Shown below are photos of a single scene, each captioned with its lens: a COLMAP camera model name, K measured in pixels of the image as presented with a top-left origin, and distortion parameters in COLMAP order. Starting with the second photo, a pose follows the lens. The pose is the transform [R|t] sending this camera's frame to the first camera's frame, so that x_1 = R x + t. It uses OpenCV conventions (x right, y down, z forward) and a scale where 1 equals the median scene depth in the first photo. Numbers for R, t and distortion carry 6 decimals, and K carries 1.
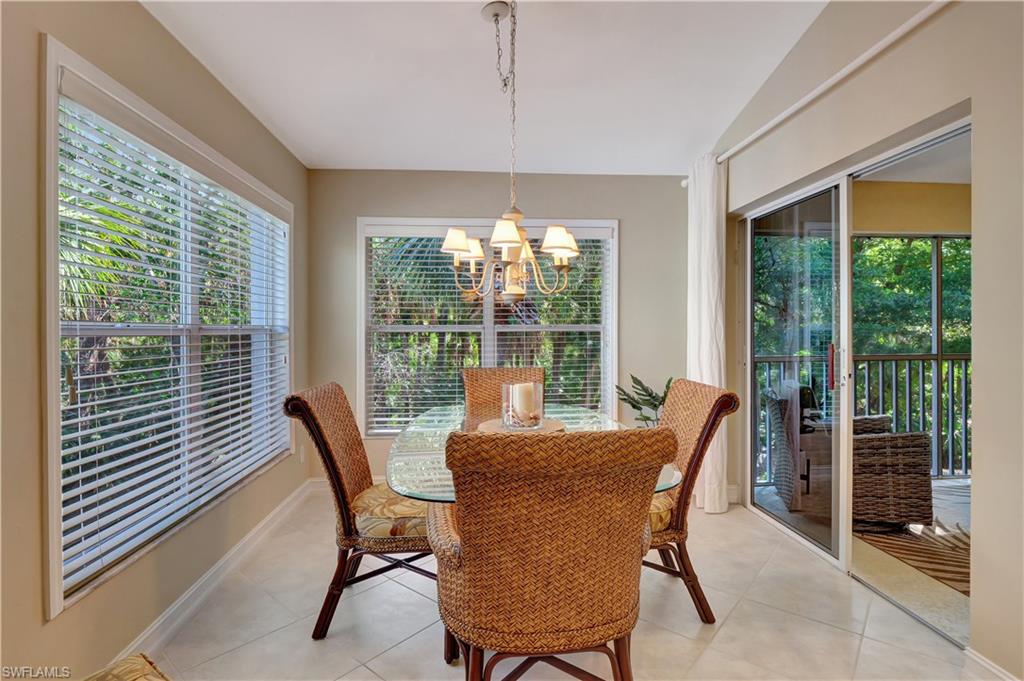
lens RADIAL K [[502.4, 0, 508.6], [0, 502.4, 326.2], [0, 0, 1]] dist [-0.013568, -0.002591]
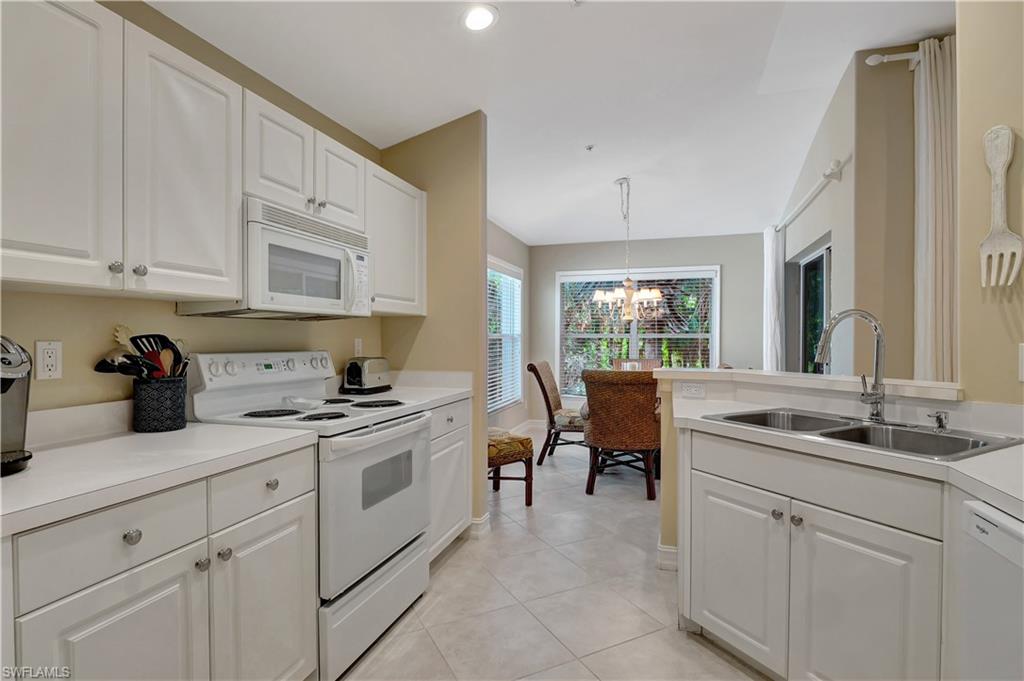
lens RADIAL K [[502.4, 0, 512.9], [0, 502.4, 338.0], [0, 0, 1]] dist [-0.013568, -0.002591]
pose [[0.929368, 0.006113, -0.369103, 0.231390], [-0.001757, 0.999925, 0.012139, -0.008923], [0.369150, -0.010633, 0.929309, -0.764810]]
